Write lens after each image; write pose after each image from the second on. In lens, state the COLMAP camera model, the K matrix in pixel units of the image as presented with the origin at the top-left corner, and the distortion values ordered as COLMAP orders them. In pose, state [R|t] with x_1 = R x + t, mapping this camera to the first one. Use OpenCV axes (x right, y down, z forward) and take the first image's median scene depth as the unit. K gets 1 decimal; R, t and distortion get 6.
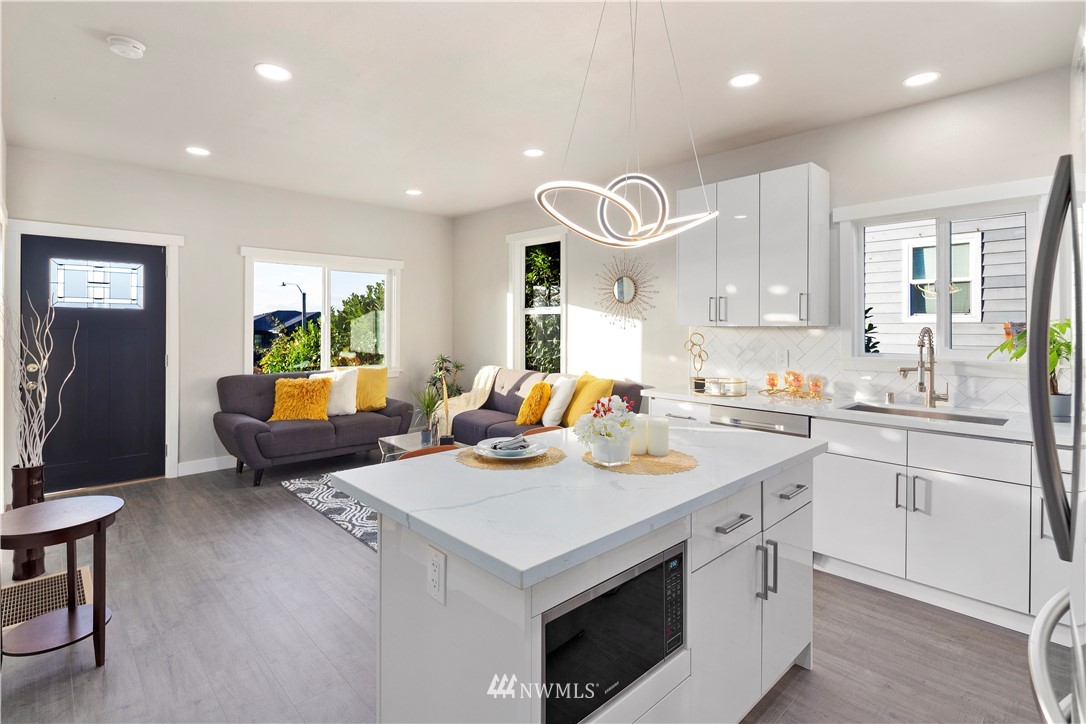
lens RADIAL K [[524.4, 0, 537.0], [0, 524.4, 331.6], [0, 0, 1]] dist [-0.001103, -0.000473]
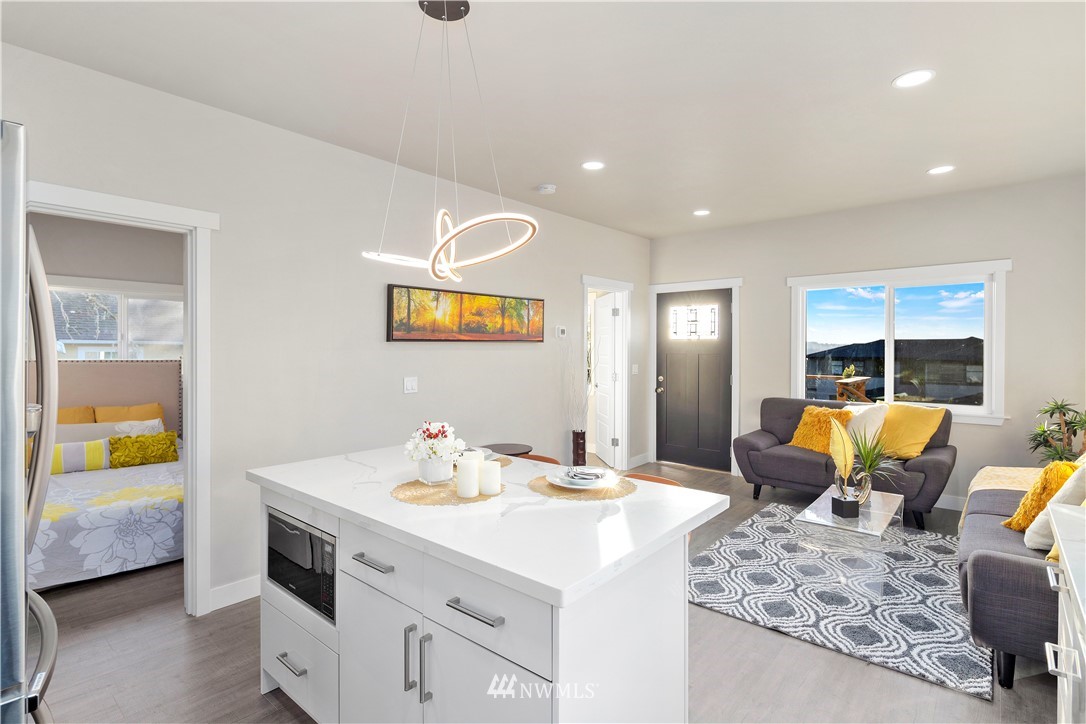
lens RADIAL K [[528.2, 0, 541.6], [0, 528.2, 349.0], [0, 0, 1]] dist [0.000974, -0.001274]
pose [[0.113064, -0.000249, -0.993588, 0.486134], [-0.007261, 0.999973, -0.001077, -0.013543], [0.993561, 0.007336, 0.113059, 0.409796]]
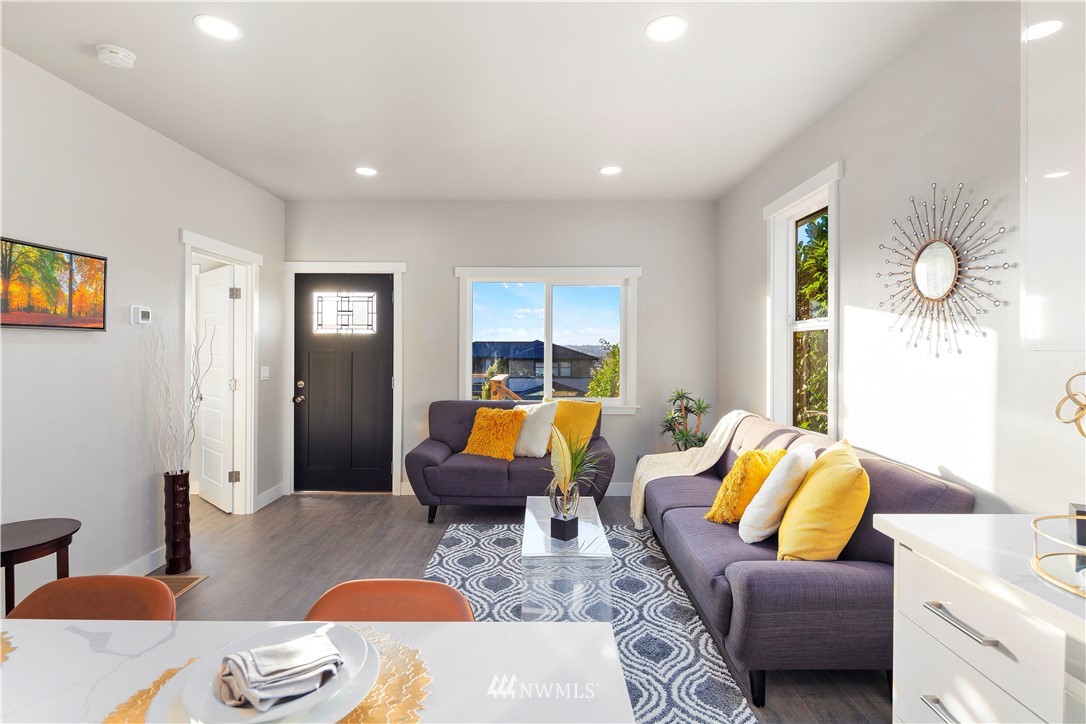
lens RADIAL K [[528.2, 0, 541.6], [0, 528.2, 349.0], [0, 0, 1]] dist [0.000974, -0.001274]
pose [[0.728601, -0.000314, -0.684938, 0.234365], [-0.006450, 0.999952, -0.007319, -0.005883], [0.684908, 0.009750, 0.728565, 0.432214]]
